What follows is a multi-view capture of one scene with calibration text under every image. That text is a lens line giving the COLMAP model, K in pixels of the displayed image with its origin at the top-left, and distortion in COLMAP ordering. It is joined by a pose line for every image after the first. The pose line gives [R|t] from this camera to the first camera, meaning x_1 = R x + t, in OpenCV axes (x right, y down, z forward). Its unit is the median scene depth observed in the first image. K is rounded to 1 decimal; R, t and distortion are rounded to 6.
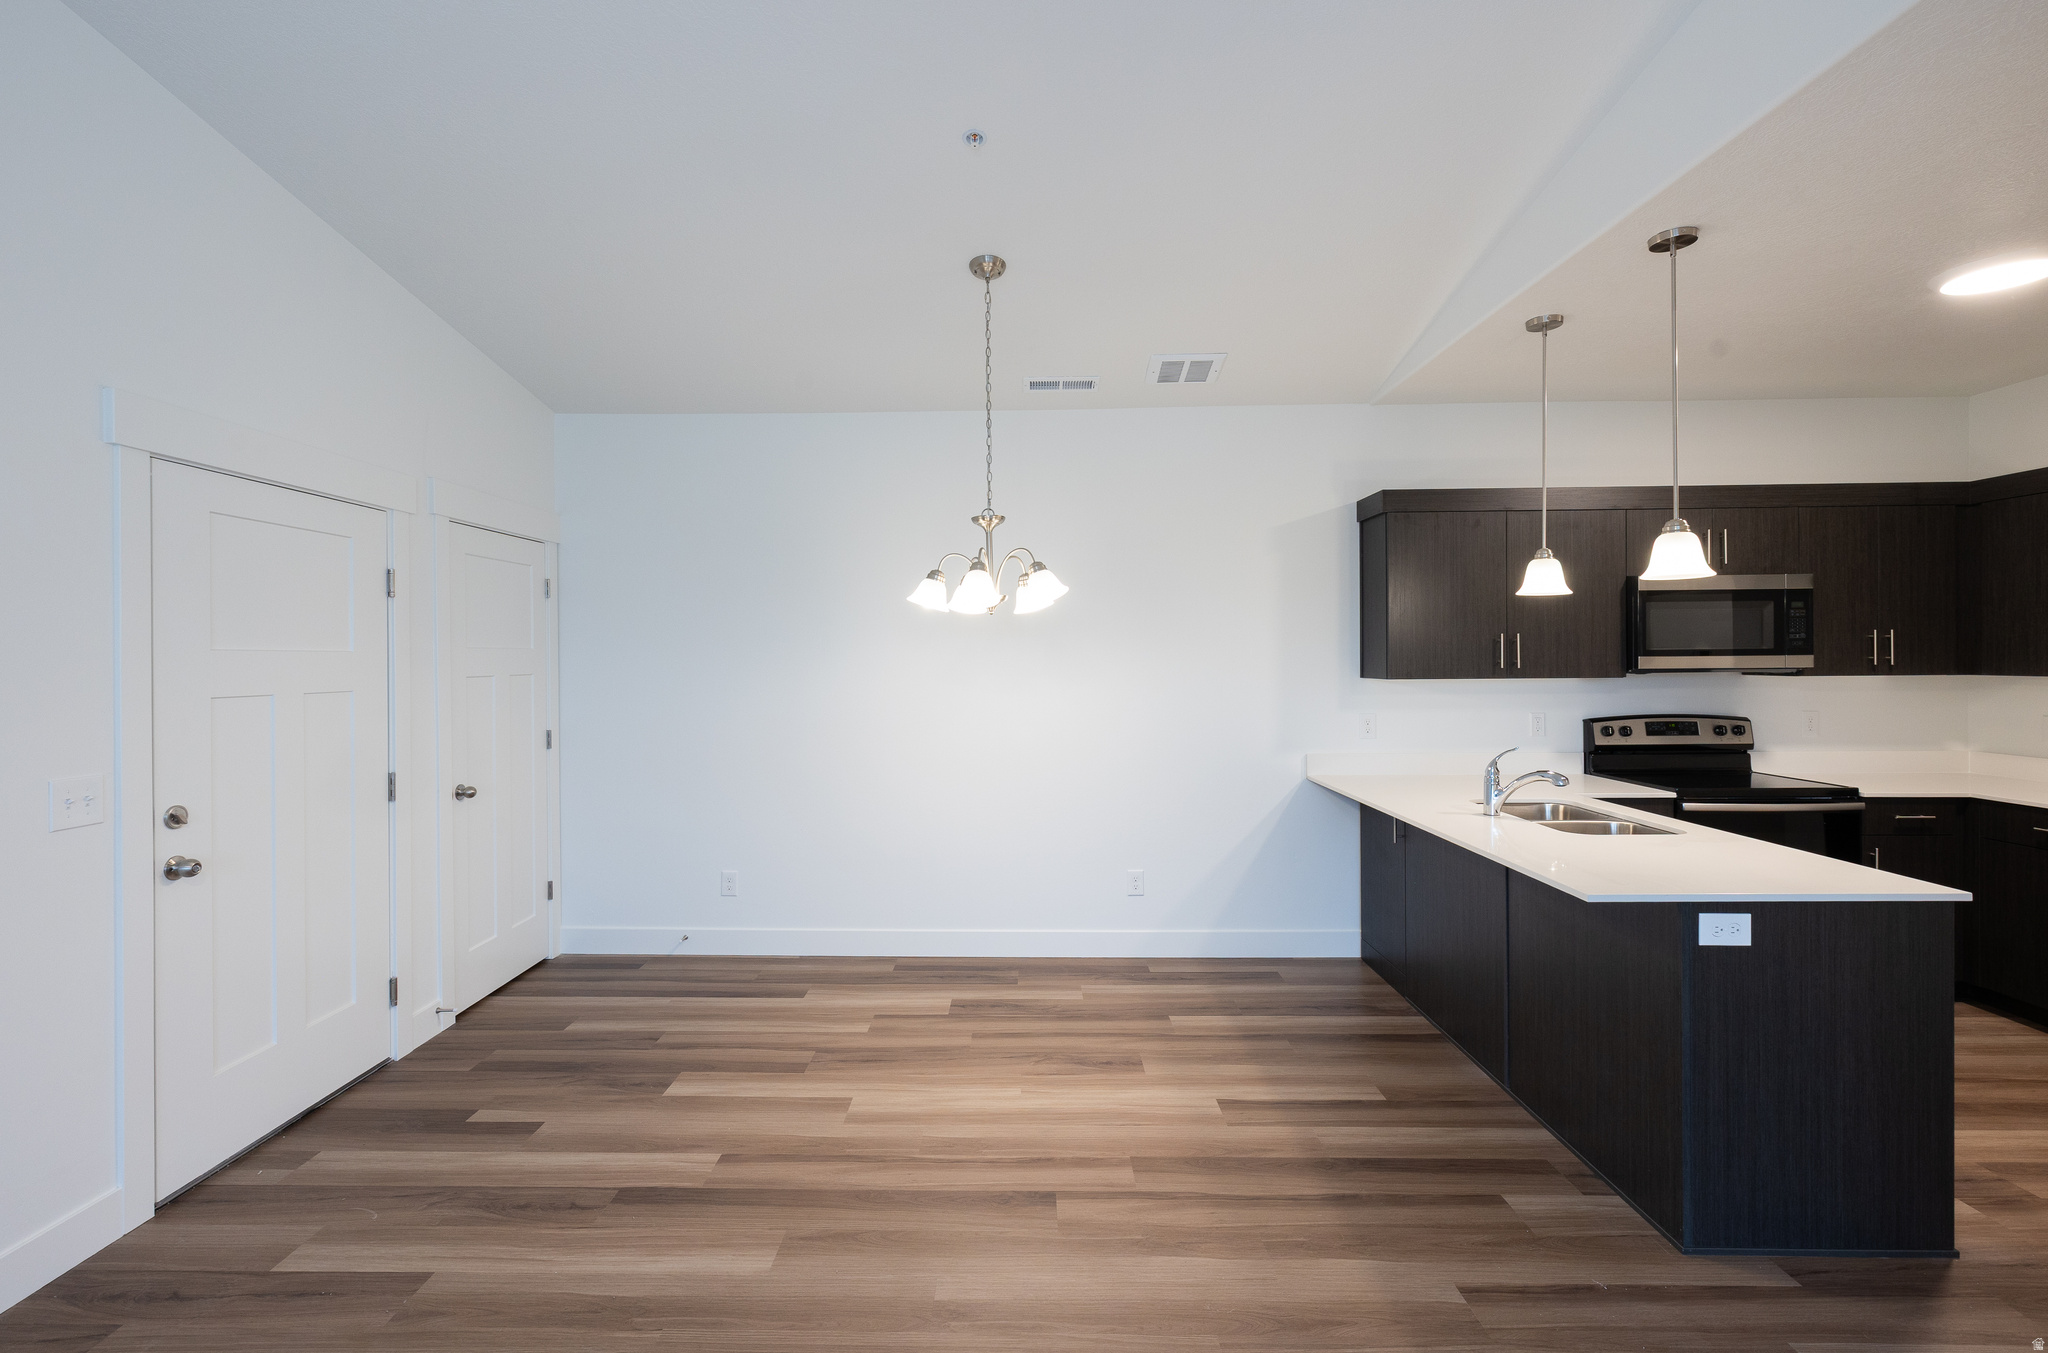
lens RADIAL K [[916.3, 0, 1001.9], [0, 916.3, 663.7], [0, 0, 1]] dist [0.003362, -0.000696]
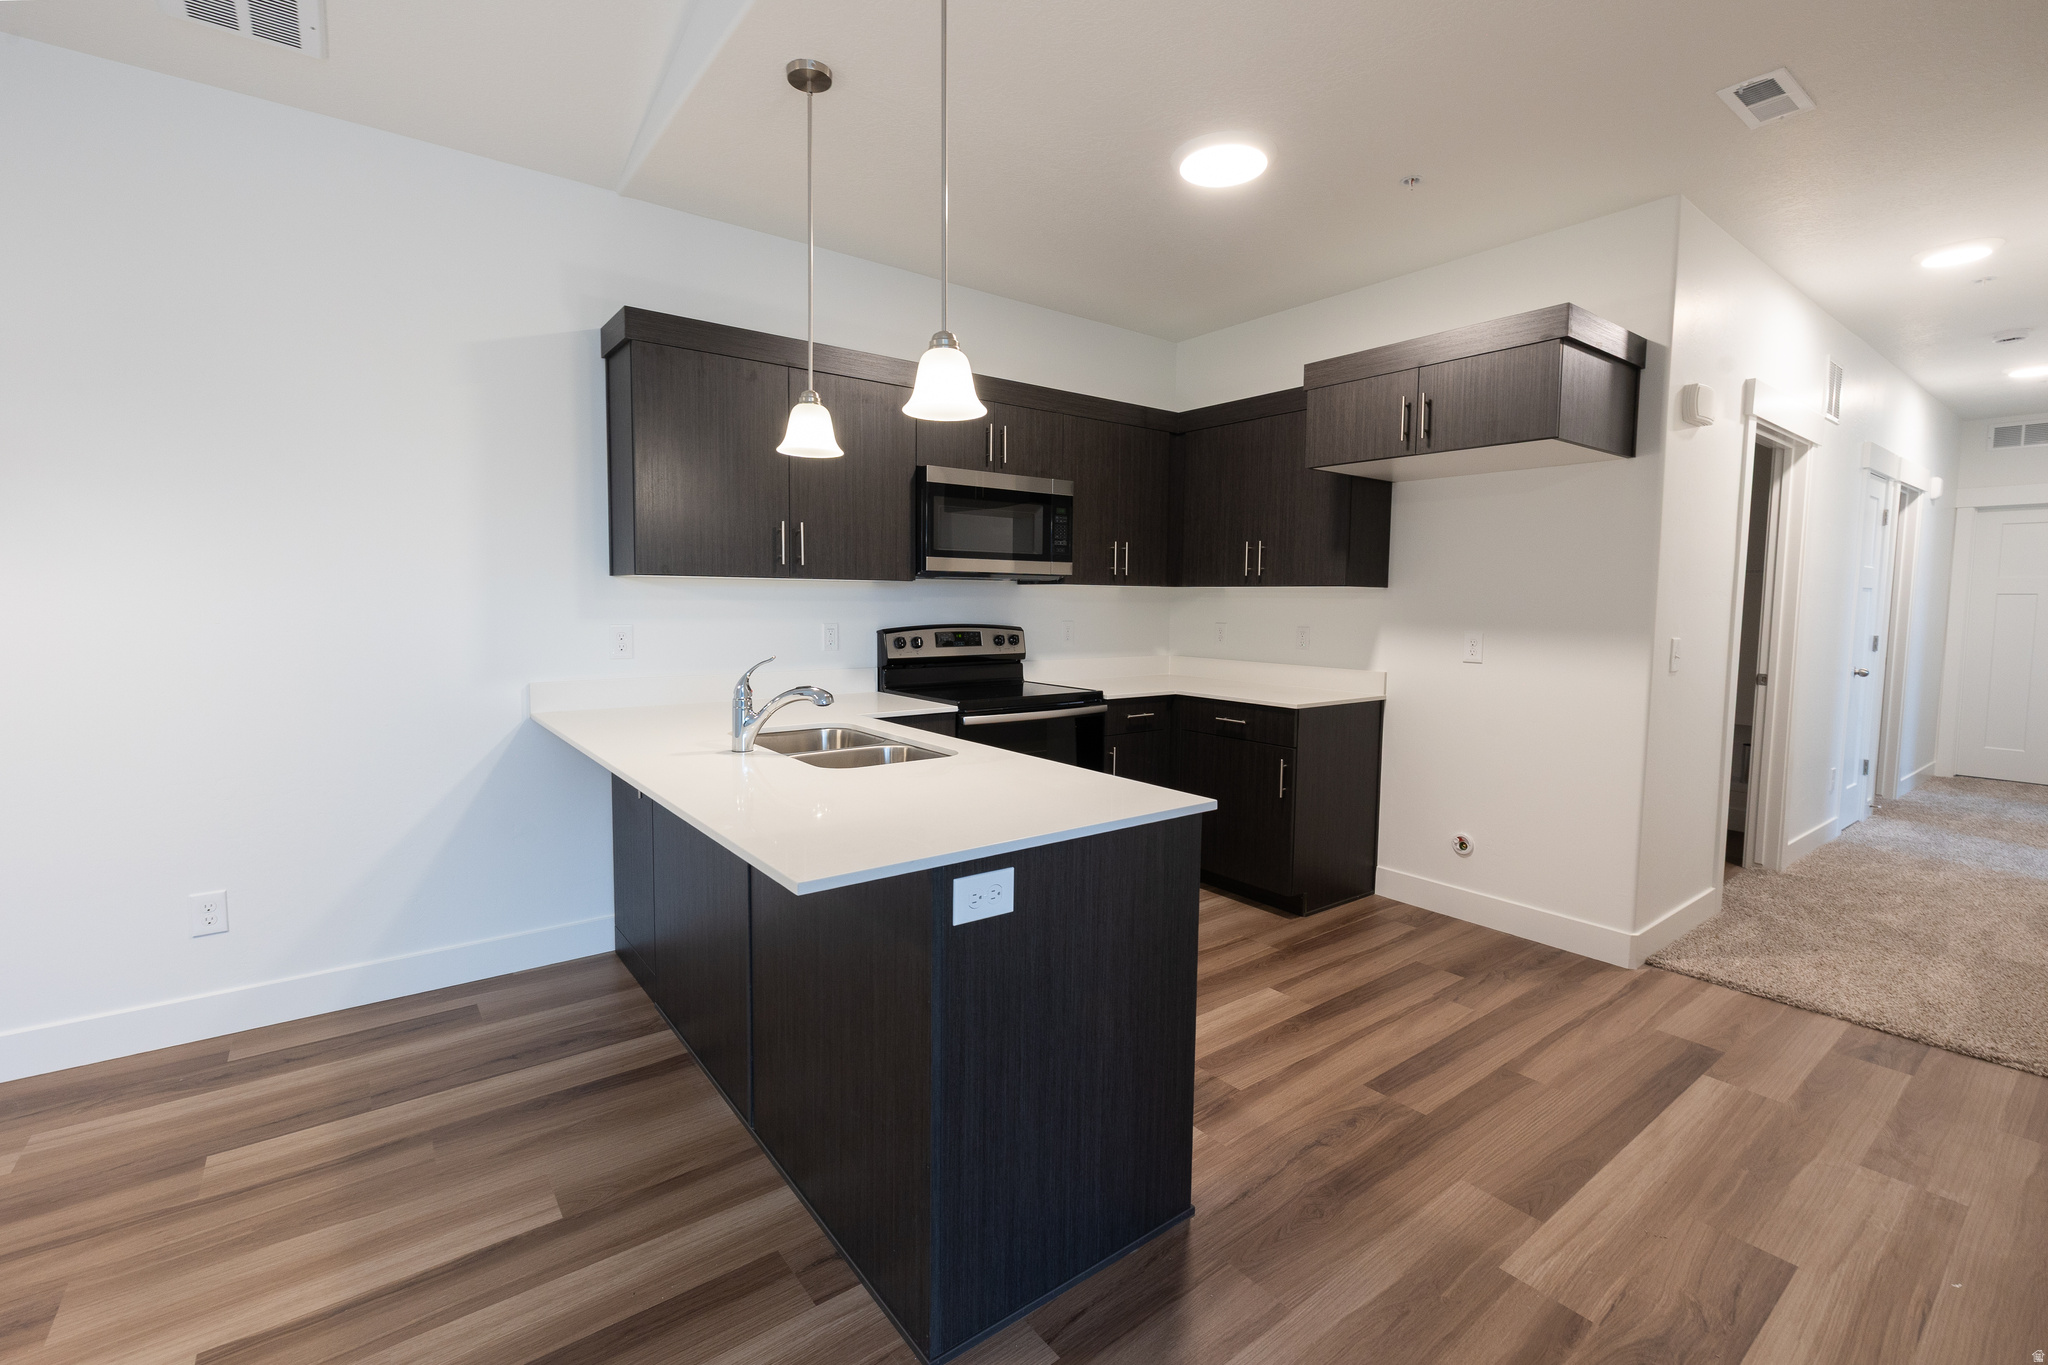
lens RADIAL K [[901.0, 0, 1026.4], [0, 901.0, 669.7], [0, 0, 1]] dist [-0.001197, 0.000136]
pose [[0.775886, -0.033783, 0.629968, 0.219620], [-0.013002, 0.997497, 0.069506, 0.040429], [-0.630739, -0.062119, 0.773505, 0.261644]]
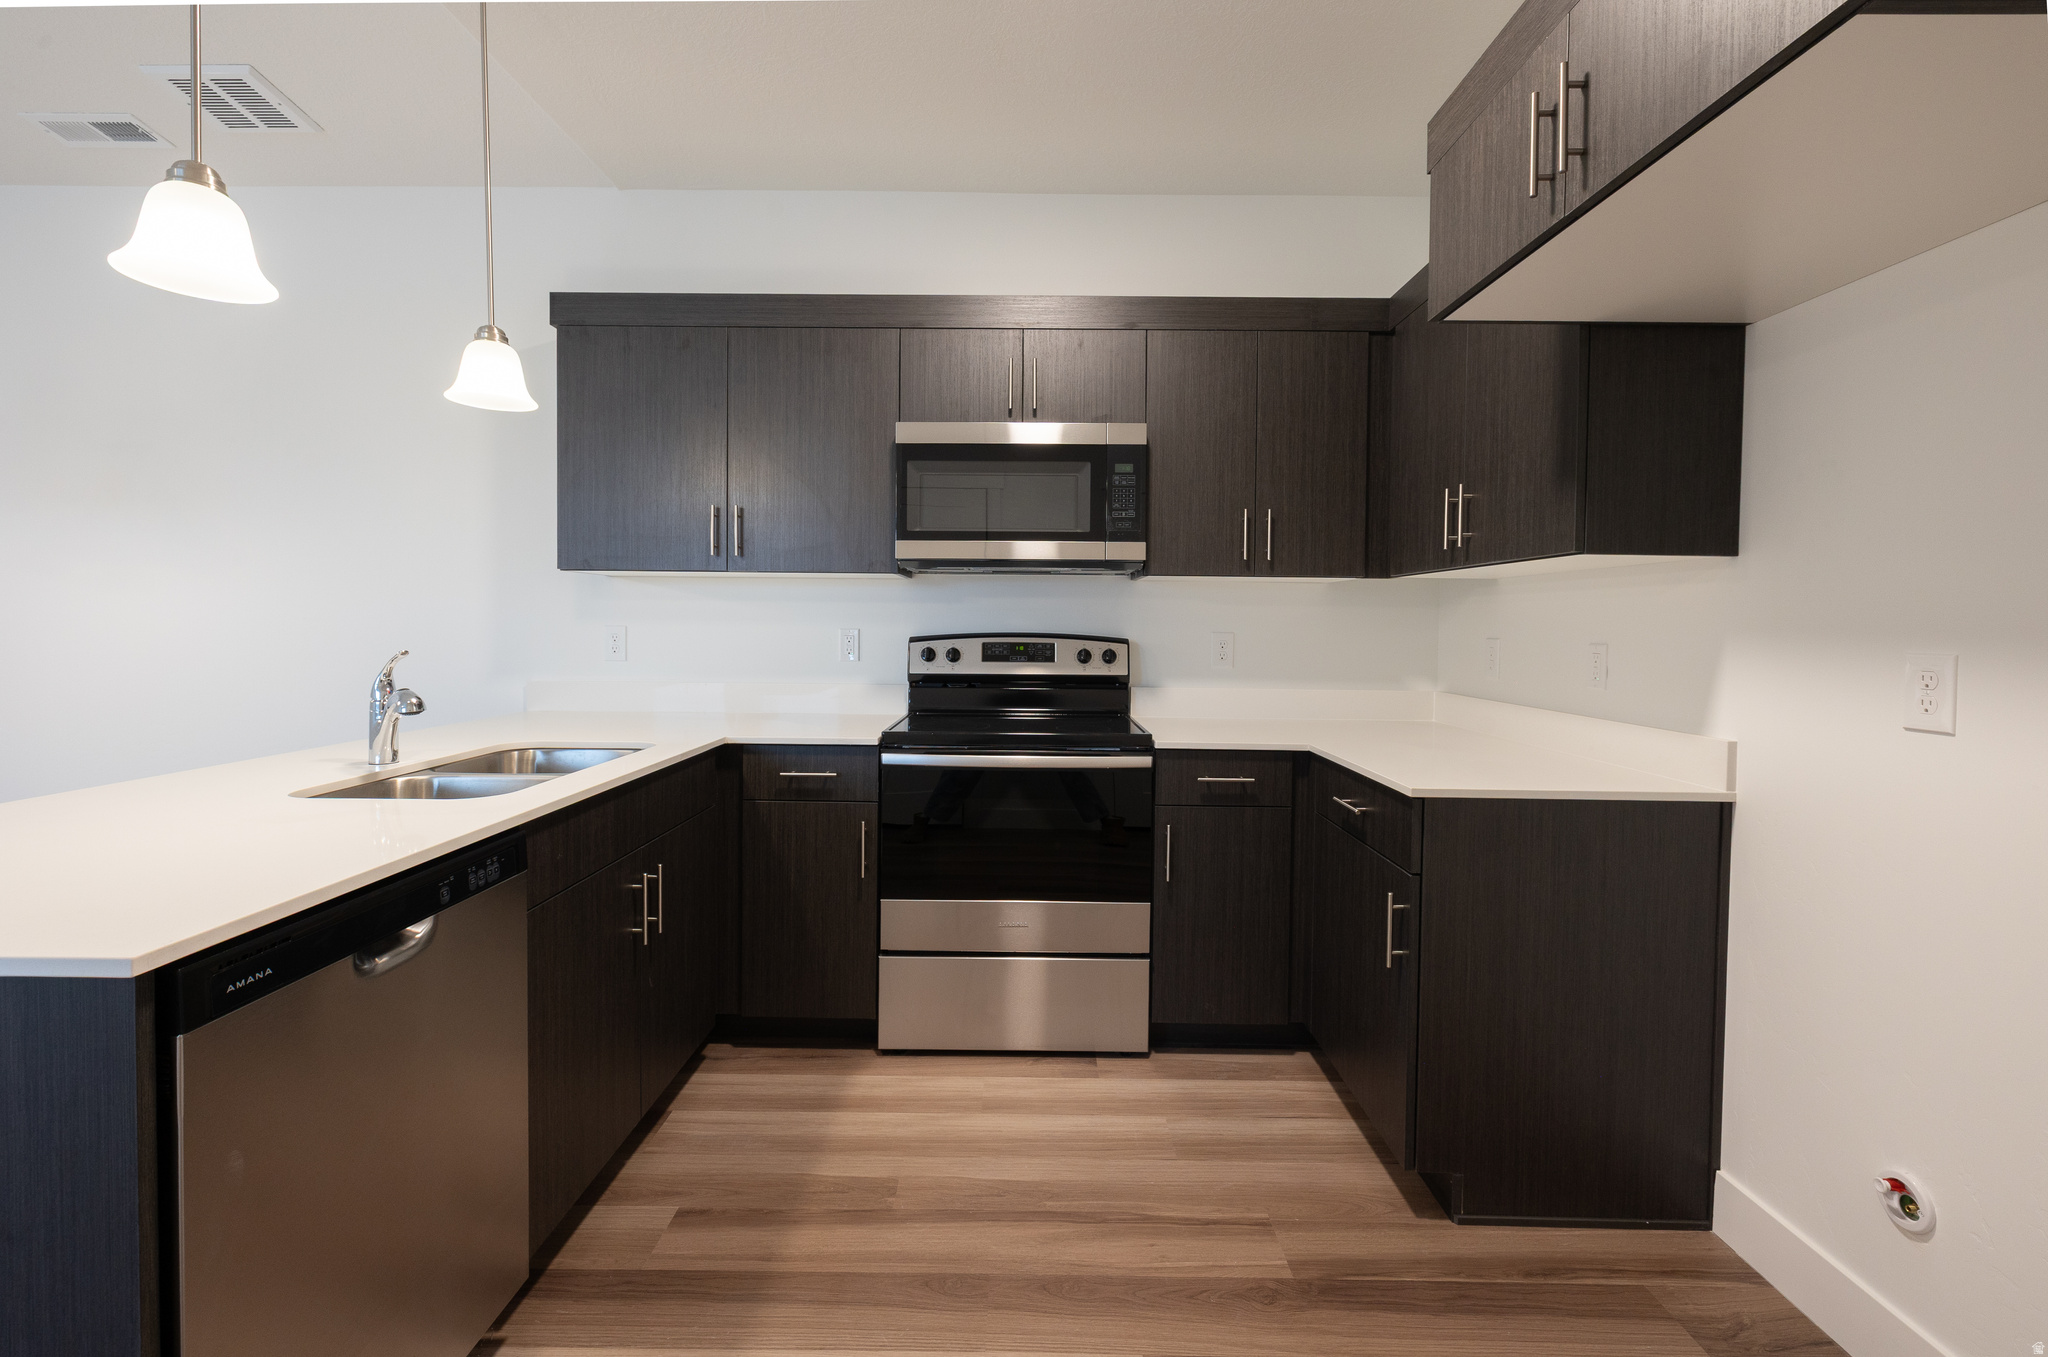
lens RADIAL K [[895.5, 0, 1018.7], [0, 895.5, 648.3], [0, 0, 1]] dist [0.010717, -0.000285]
pose [[0.999521, 0.018216, 0.025009, 0.784869], [-0.018793, 0.999558, 0.023034, 0.056631], [-0.024579, -0.023493, 0.999422, 0.338101]]
